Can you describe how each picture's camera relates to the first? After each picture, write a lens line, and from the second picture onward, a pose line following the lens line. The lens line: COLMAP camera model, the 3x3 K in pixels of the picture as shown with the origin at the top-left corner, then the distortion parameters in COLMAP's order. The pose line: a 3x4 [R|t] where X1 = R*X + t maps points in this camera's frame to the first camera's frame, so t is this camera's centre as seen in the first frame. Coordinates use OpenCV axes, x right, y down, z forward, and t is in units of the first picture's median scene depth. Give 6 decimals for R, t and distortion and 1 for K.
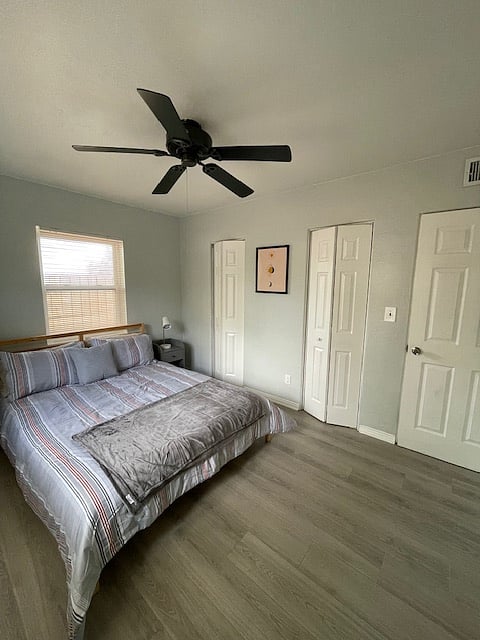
lens RADIAL K [[259.1, 0, 237.5], [0, 259.1, 320.9], [0, 0, 1]] dist [-0.001453, -0.000425]
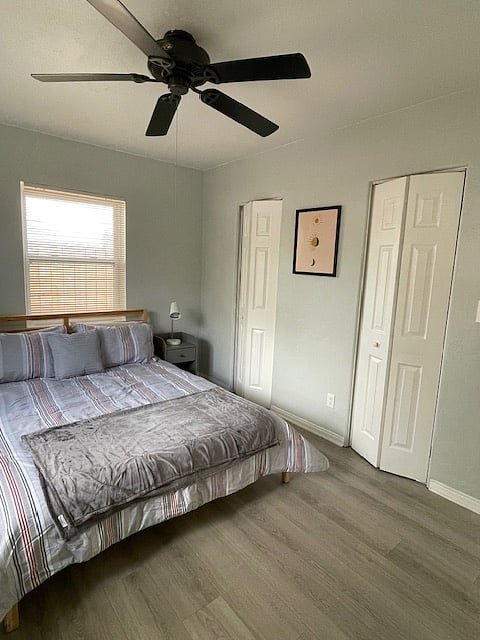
lens RADIAL K [[358.0, 0, 240.0], [0, 358.0, 320.0], [0, 0, 1]] dist [0.000760, -0.000840]
pose [[0.980600, 0.059954, -0.186626, 0.155768], [-0.059424, 0.998197, 0.008436, 0.022390], [0.186795, 0.002817, 0.982395, 0.017931]]
